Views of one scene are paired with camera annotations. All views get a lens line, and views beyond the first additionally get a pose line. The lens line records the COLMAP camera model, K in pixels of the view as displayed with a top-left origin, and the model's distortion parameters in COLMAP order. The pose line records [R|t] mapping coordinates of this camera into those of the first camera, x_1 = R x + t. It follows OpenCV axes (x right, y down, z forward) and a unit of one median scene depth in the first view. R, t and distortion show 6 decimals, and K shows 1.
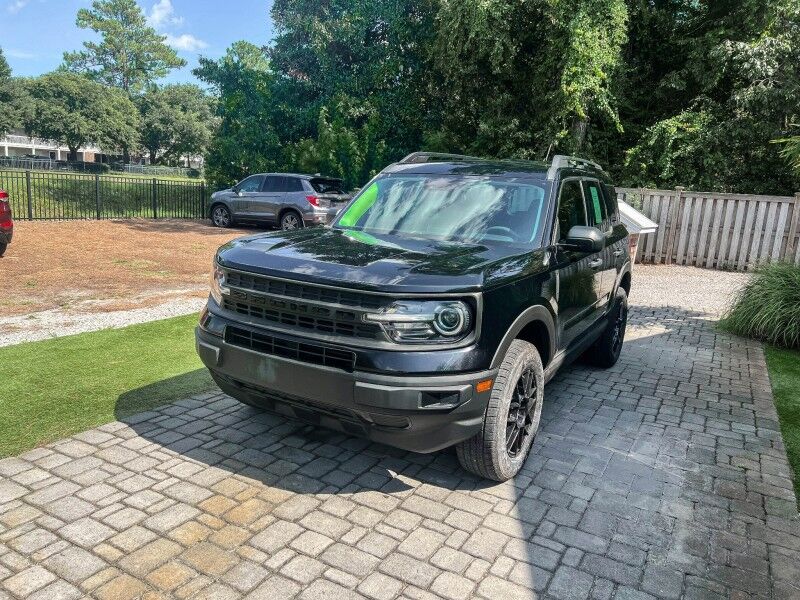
lens RADIAL K [[601.1, 0, 395.0], [0, 601.1, 307.2], [0, 0, 1]] dist [0.054670, -0.066909]
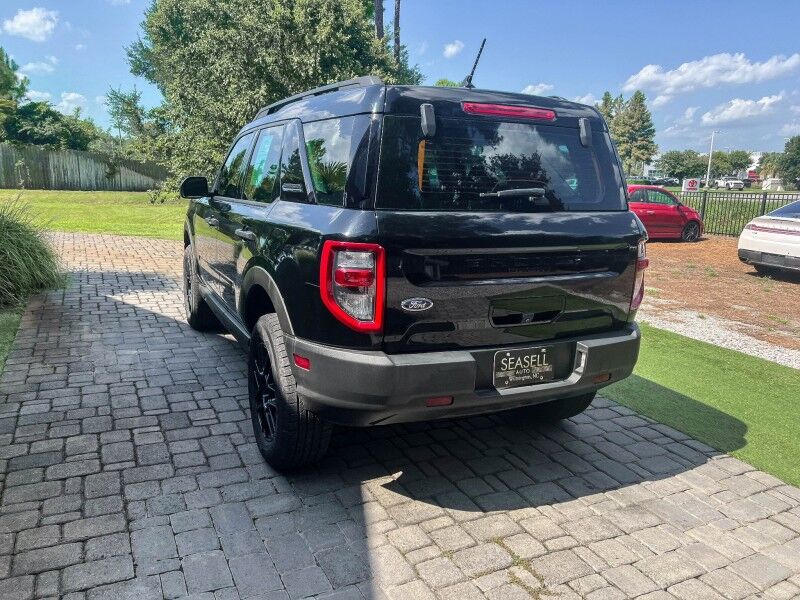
lens RADIAL K [[601.1, 0, 400.5], [0, 601.1, 299.1], [0, 0, 1]] dist [0.054670, -0.066909]
pose [[-0.551585, 0.094579, -0.828739, 1.021364], [-0.232960, 0.936547, 0.261934, -0.290478], [0.800927, 0.337542, -0.494552, 1.848896]]
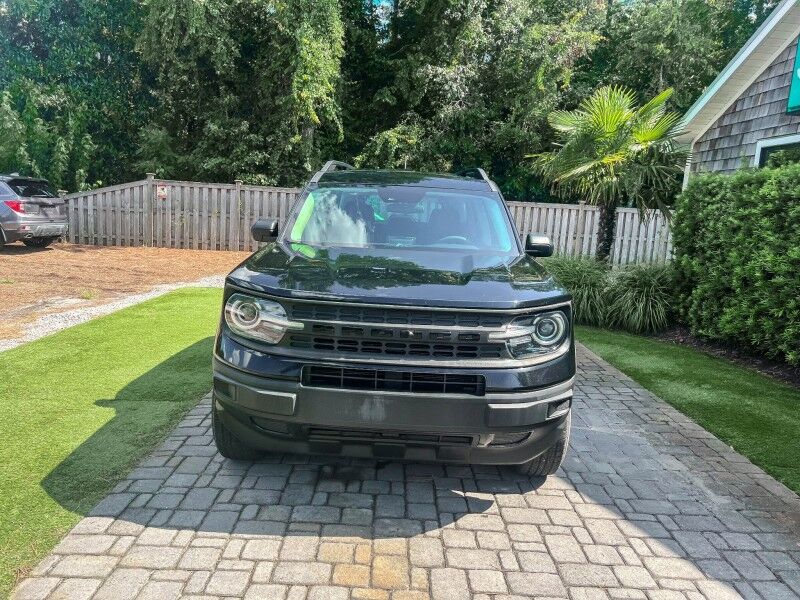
lens RADIAL K [[601.1, 0, 393.6], [0, 601.1, 304.8], [0, 0, 1]] dist [0.054670, -0.066909]
pose [[0.869218, -0.092500, 0.485699, -0.441231], [0.095324, 0.995266, 0.018951, -0.046155], [-0.485153, 0.029826, 0.873920, 0.149188]]
